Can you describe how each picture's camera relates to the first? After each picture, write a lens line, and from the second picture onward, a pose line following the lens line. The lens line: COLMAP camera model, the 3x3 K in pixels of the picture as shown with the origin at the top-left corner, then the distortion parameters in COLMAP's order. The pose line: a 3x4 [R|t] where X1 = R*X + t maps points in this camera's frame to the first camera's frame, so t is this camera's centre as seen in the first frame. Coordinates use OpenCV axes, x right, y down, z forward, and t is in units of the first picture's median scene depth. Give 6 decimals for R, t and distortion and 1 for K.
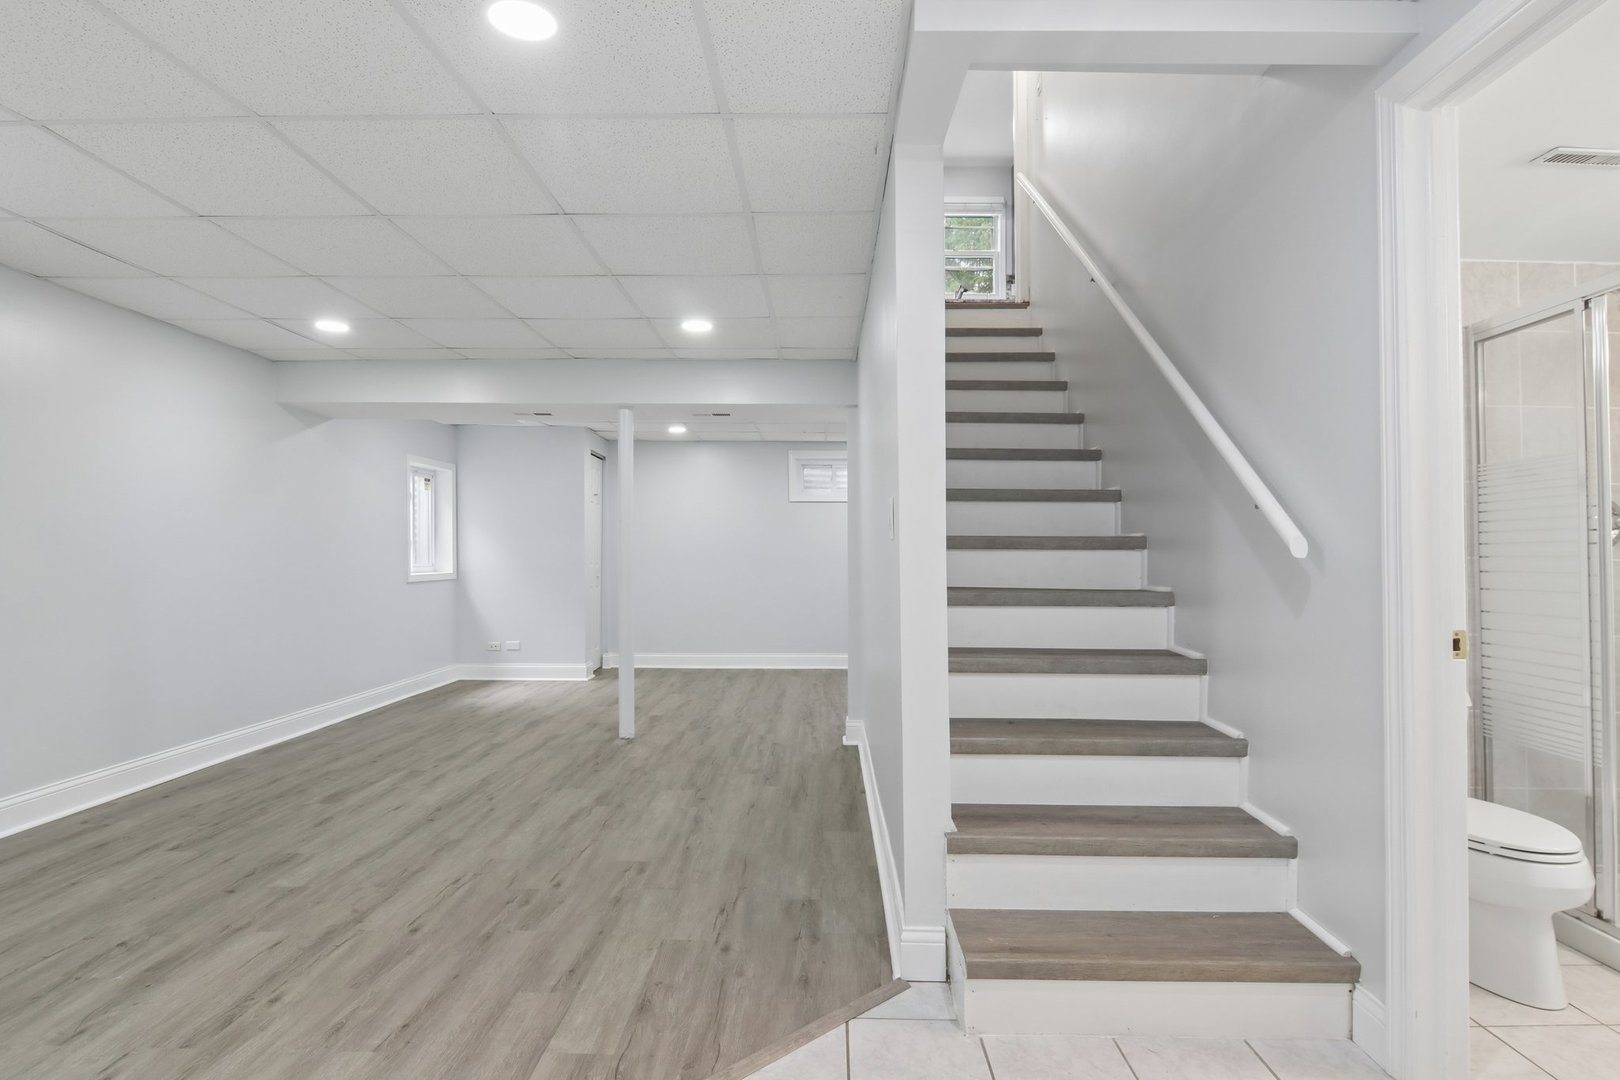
lens RADIAL K [[841.0, 0, 809.9], [0, 841.0, 549.7], [0, 0, 1]] dist [-0.008157, -0.001555]
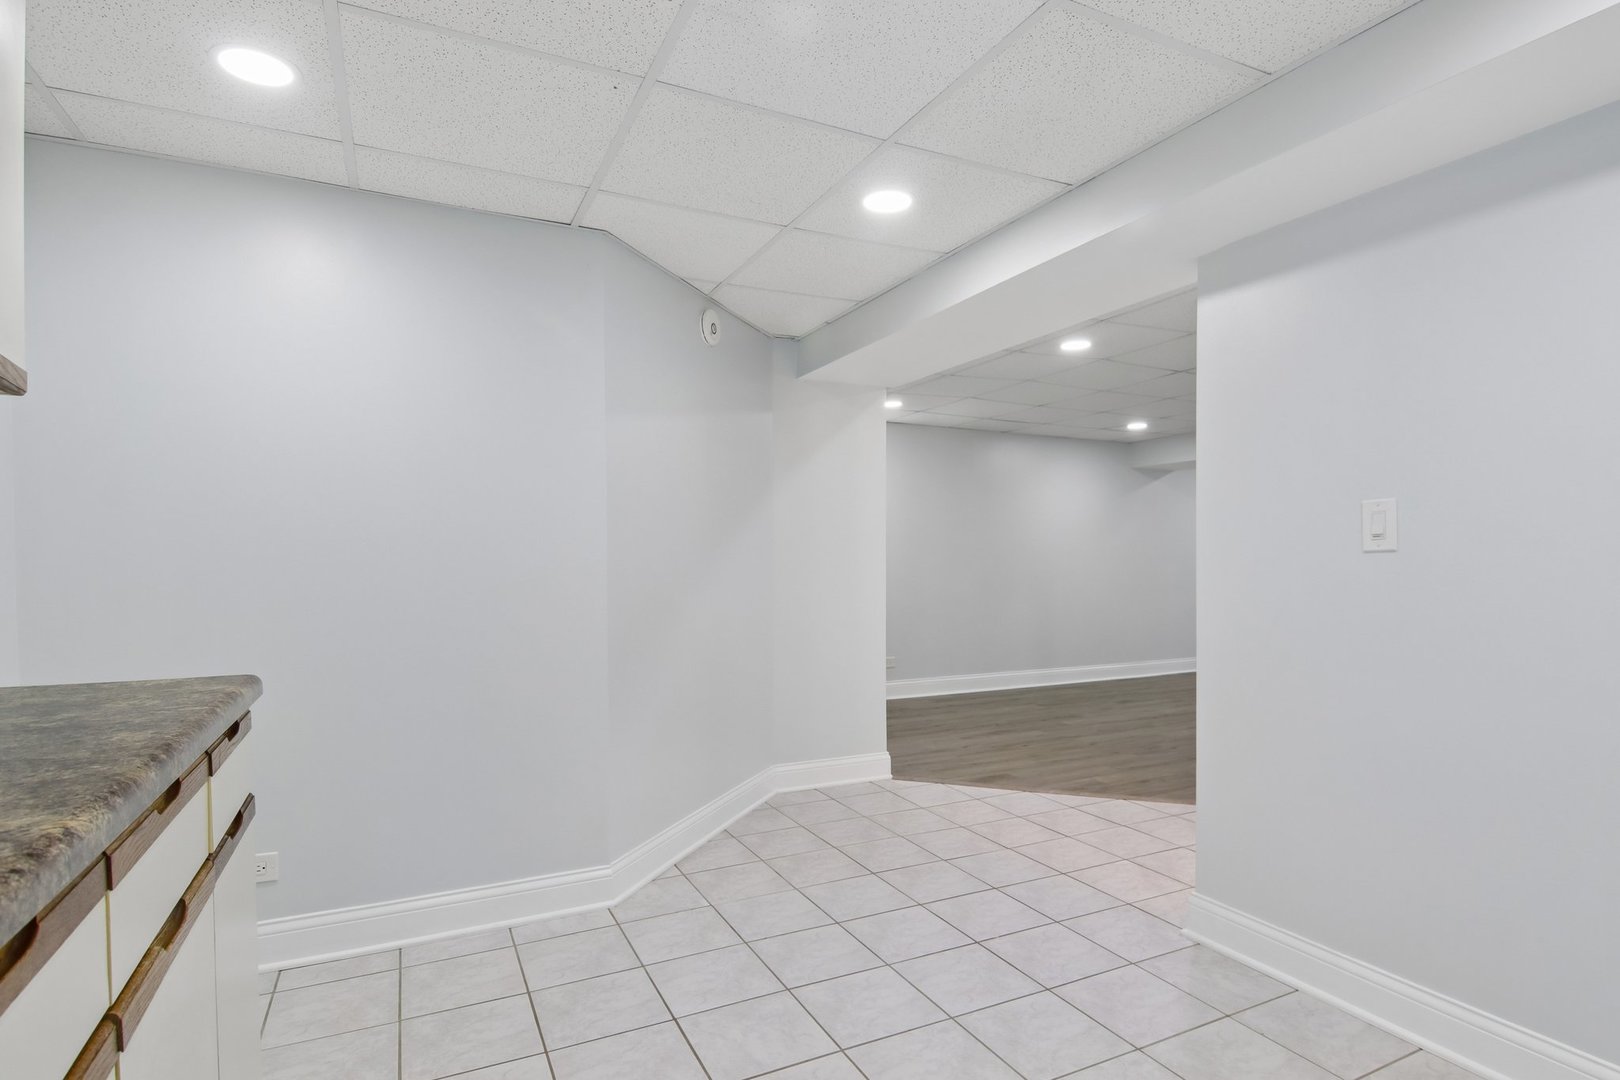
lens RADIAL K [[841.0, 0, 814.2], [0, 841.0, 550.1], [0, 0, 1]] dist [-0.008157, -0.001555]
pose [[0.448749, -0.020050, -0.893433, 0.689789], [0.014615, 0.999779, -0.015095, -0.005109], [0.893538, -0.006283, 0.448943, -0.350566]]
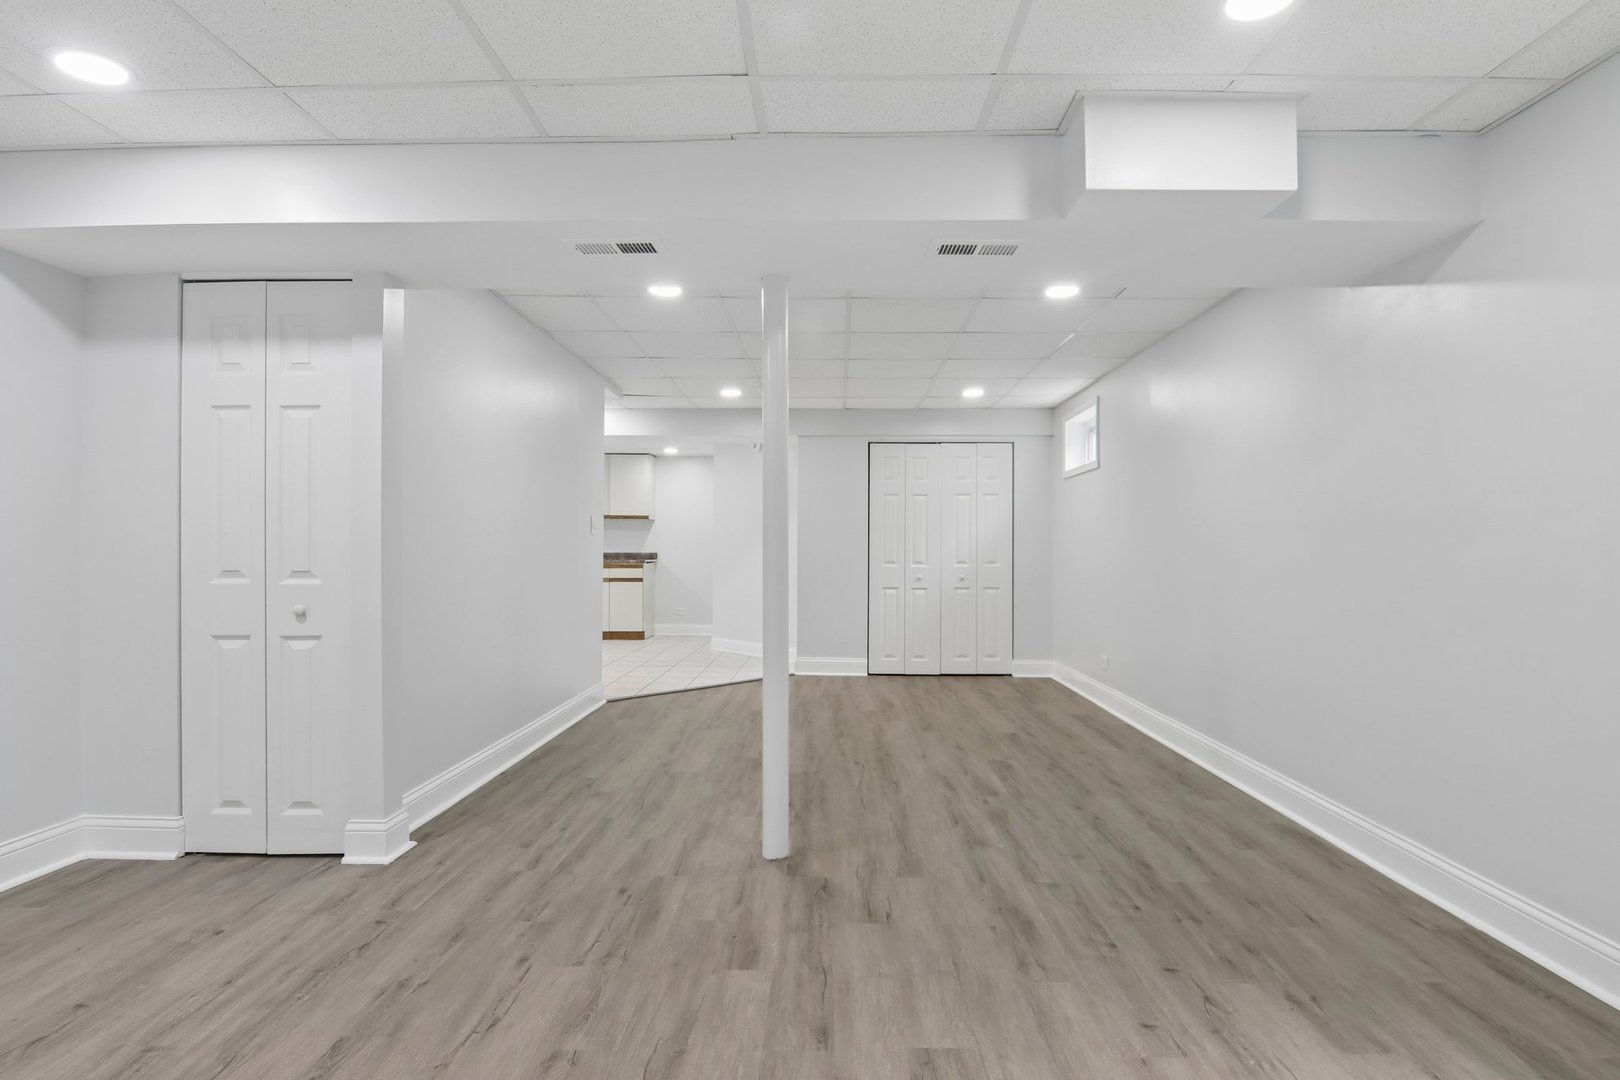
lens RADIAL K [[841.0, 0, 809.1], [0, 841.0, 543.2], [0, 0, 1]] dist [-0.008157, -0.001555]
pose [[-0.999878, -0.008719, 0.012924, -0.312167], [-0.008896, 0.999867, -0.013675, 0.023418], [-0.012803, -0.013789, -0.999823, 1.997489]]
